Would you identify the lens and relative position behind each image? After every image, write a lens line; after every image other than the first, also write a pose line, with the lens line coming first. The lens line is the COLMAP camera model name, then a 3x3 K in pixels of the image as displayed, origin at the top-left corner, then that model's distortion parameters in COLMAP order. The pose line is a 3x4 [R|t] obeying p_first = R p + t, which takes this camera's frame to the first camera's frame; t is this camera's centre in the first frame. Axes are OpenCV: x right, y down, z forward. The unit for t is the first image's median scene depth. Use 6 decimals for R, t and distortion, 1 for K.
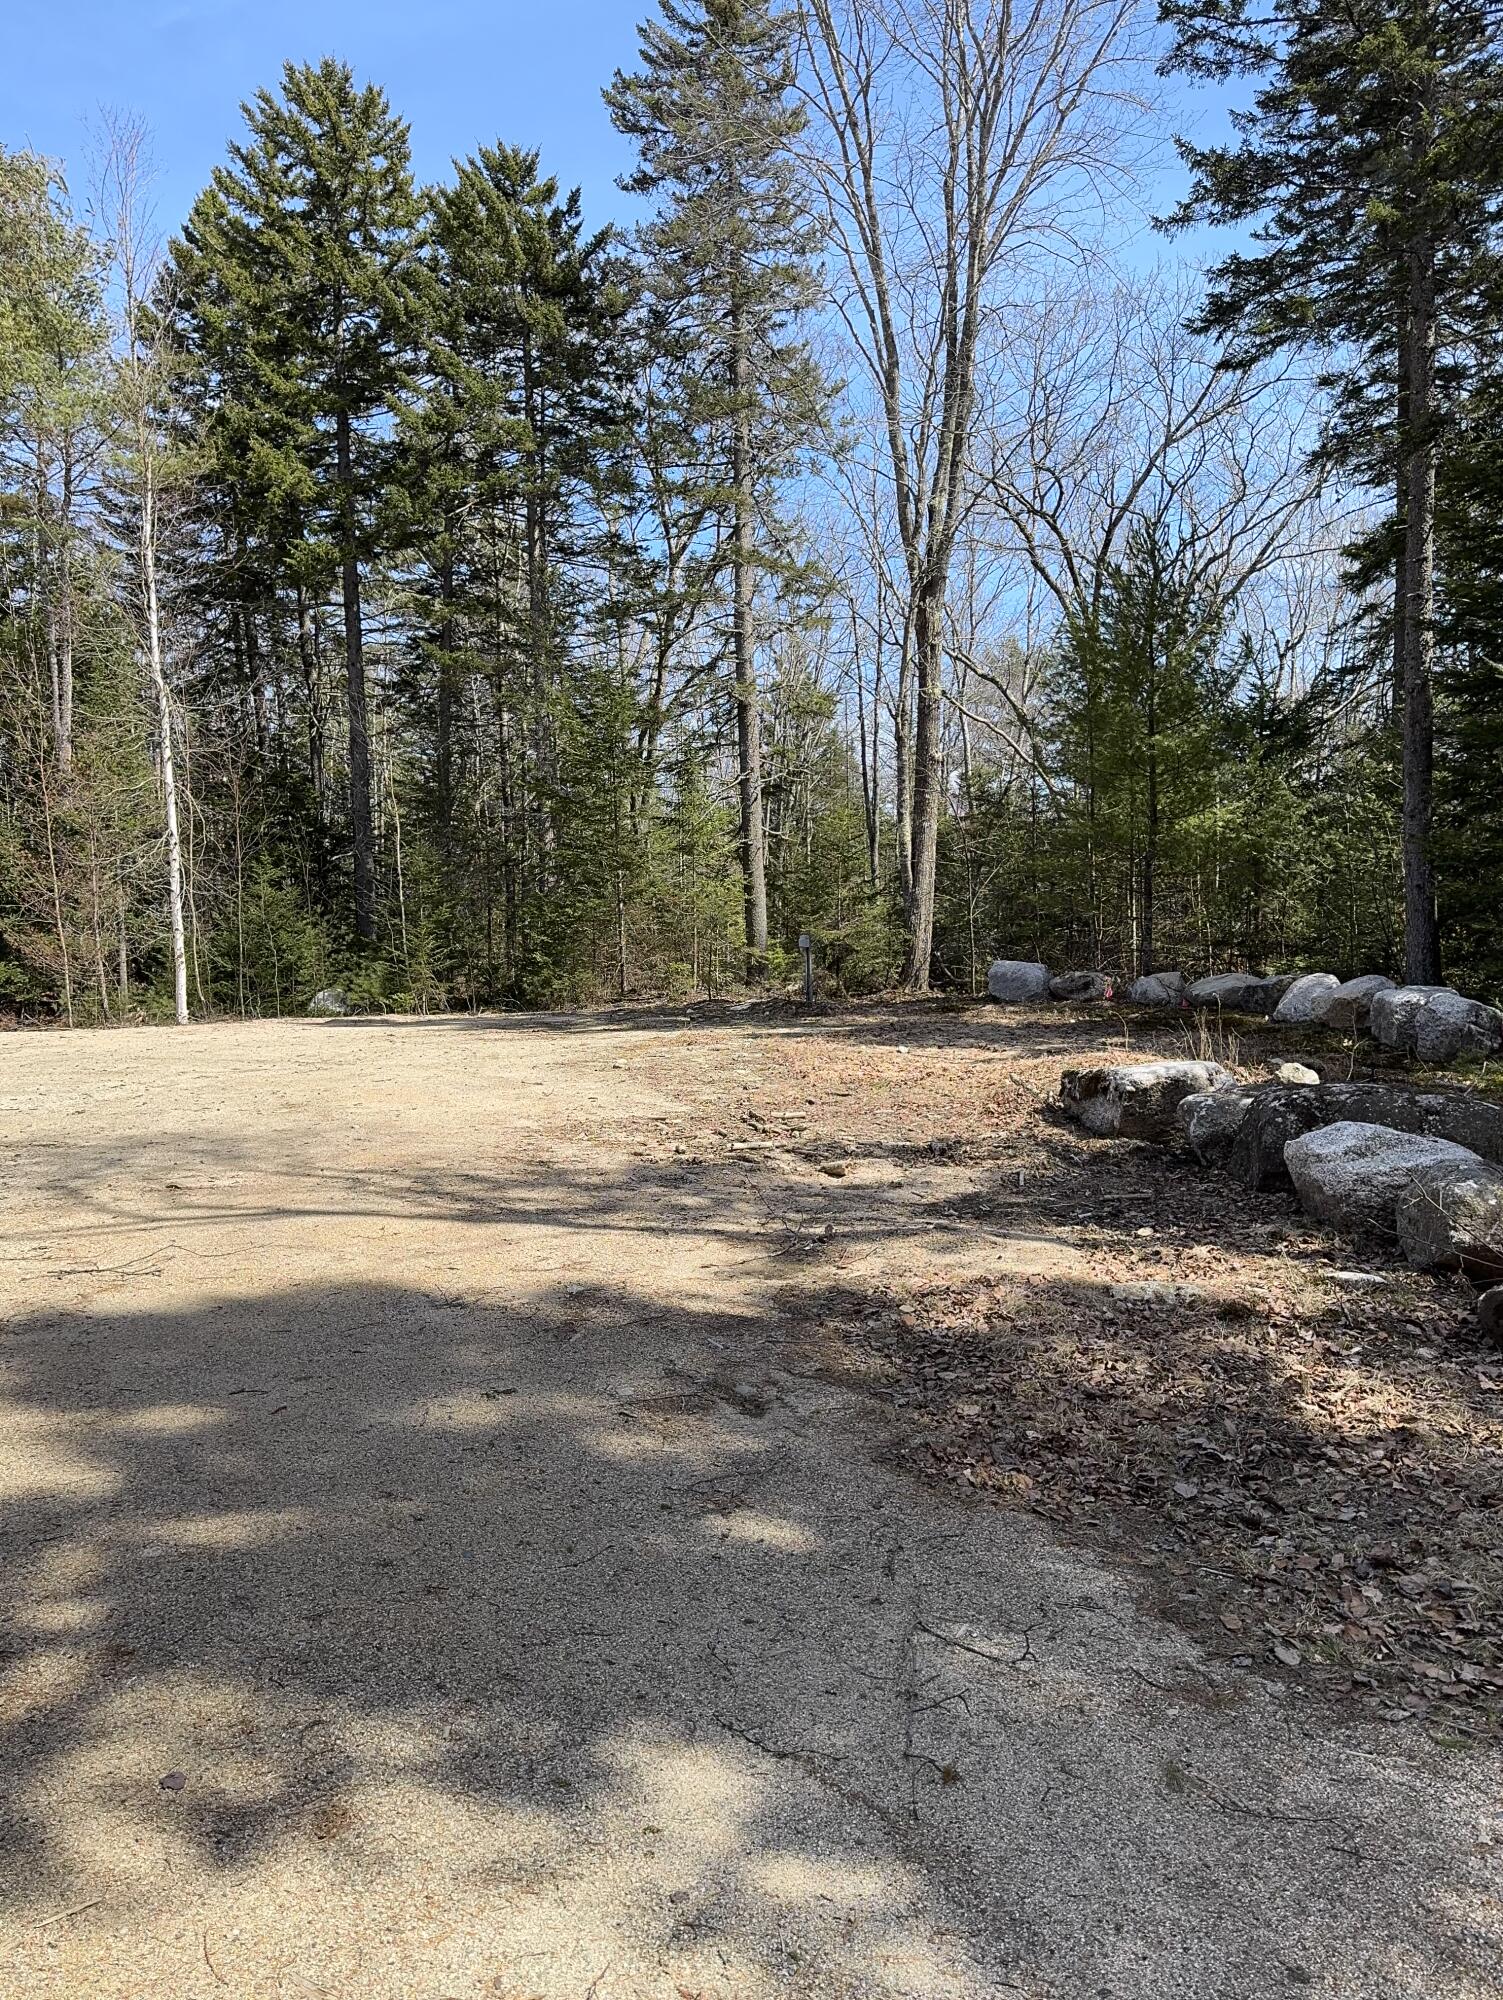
lens RADIAL K [[1449.6, 0, 738.3], [0, 1449.6, 1006.3], [0, 0, 1]] dist [0.039753, -0.029545]
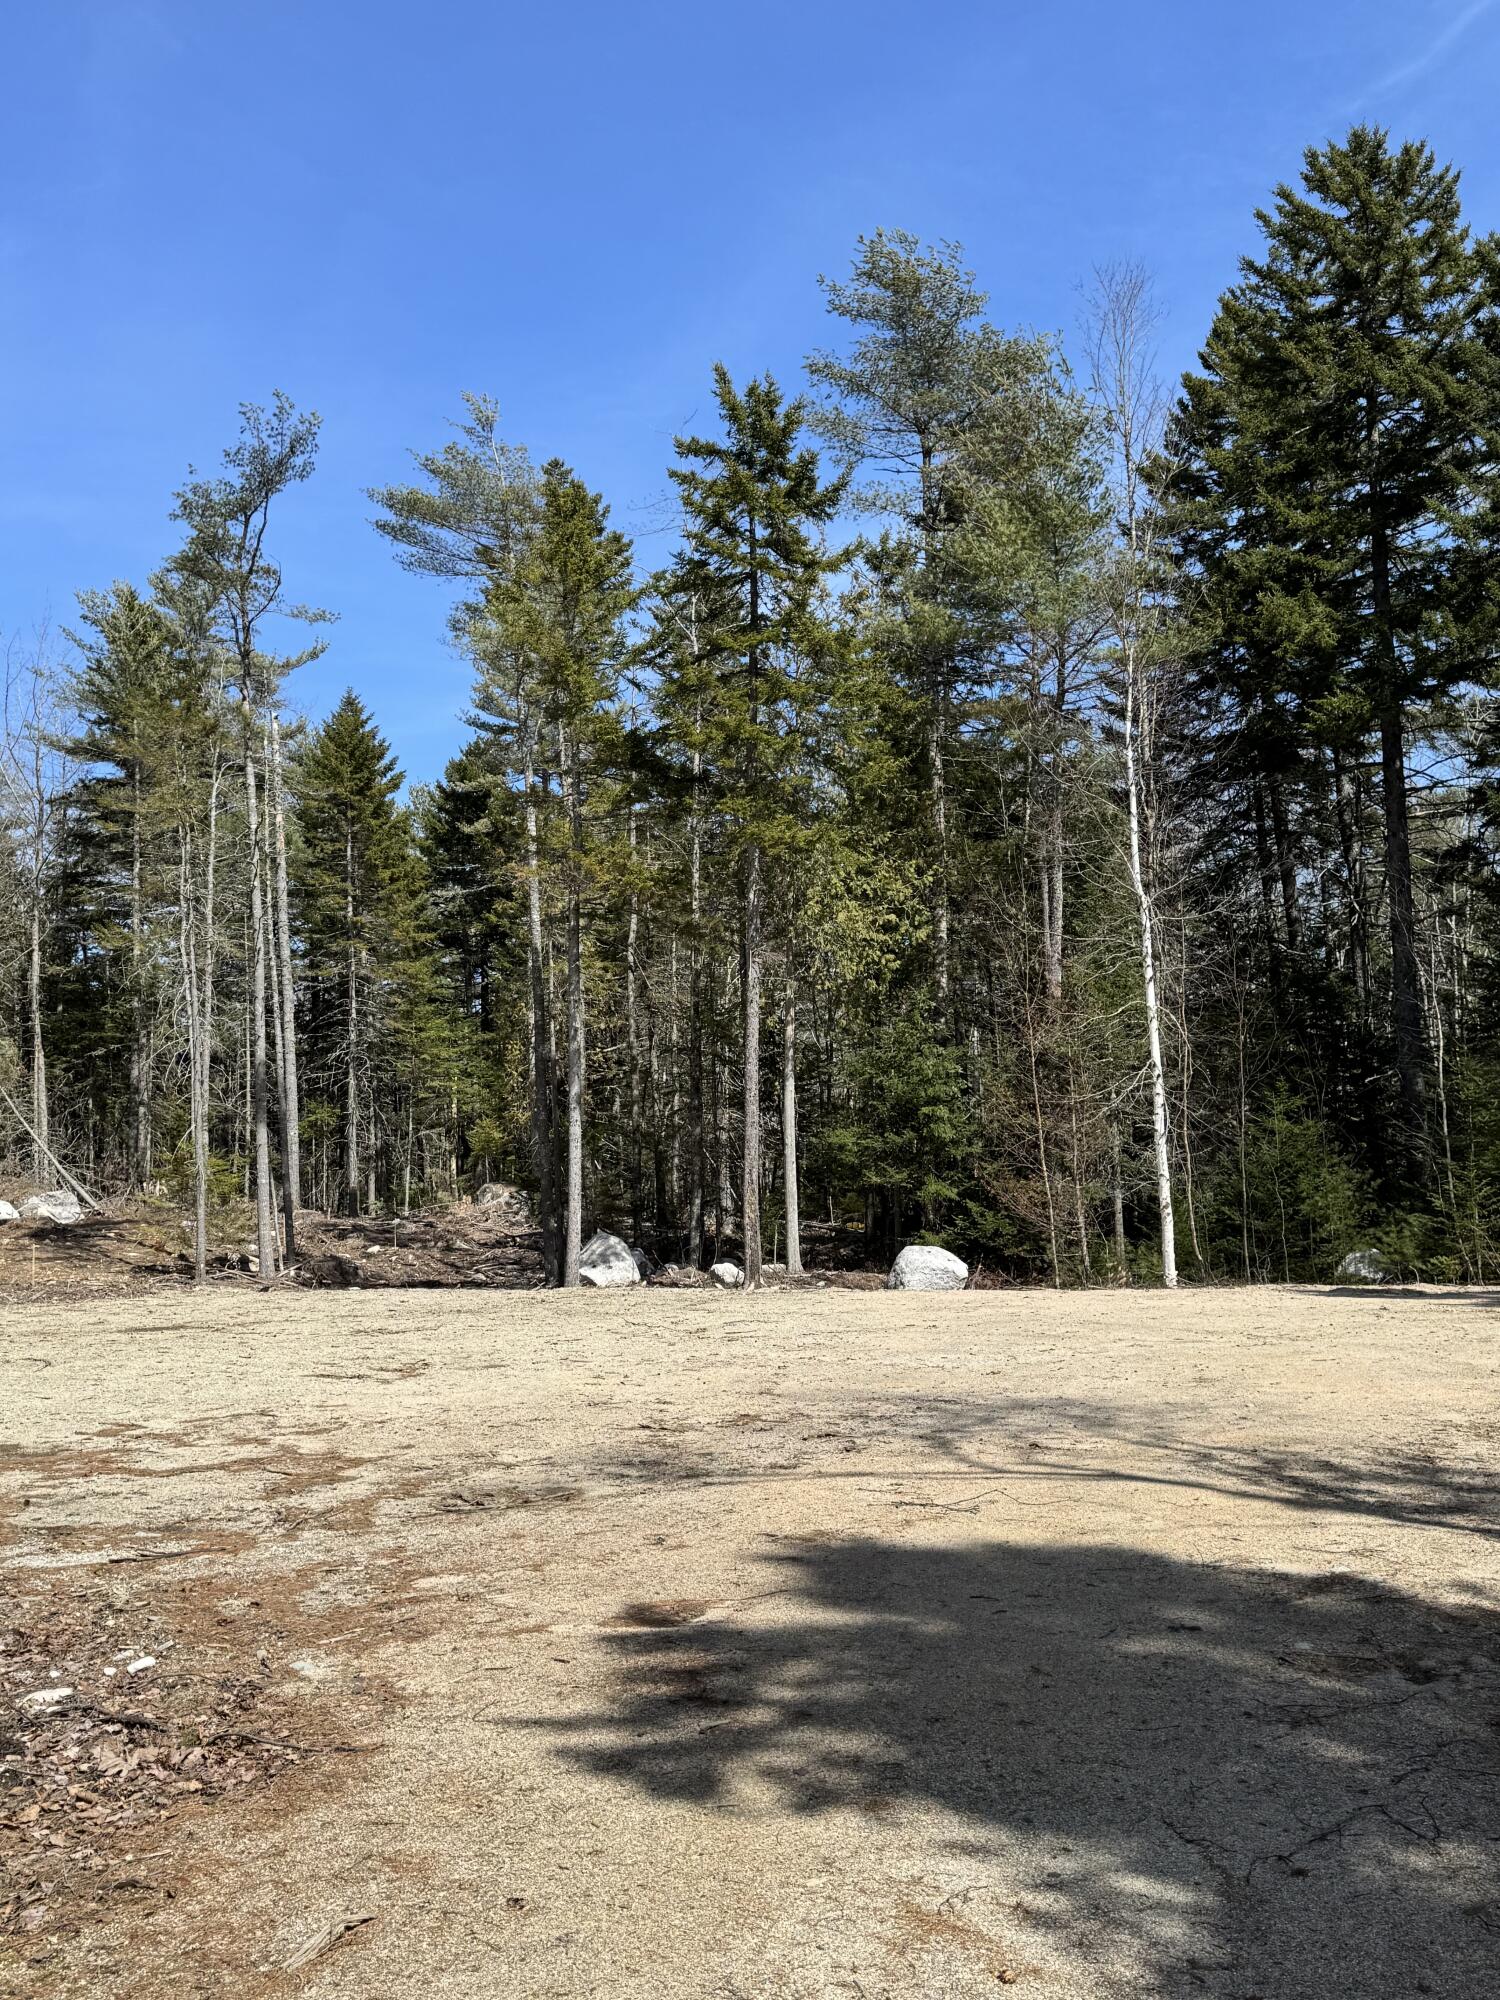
lens RADIAL K [[1968.2, 0, 746.0], [0, 1968.2, 993.3], [0, 0, 1]] dist [0.123573, 0.000000]
pose [[0.815274, -0.059652, -0.575994, 0.074260], [-0.019922, 0.991202, -0.130850, -0.000985], [0.578732, 0.118154, 0.806913, -0.074937]]
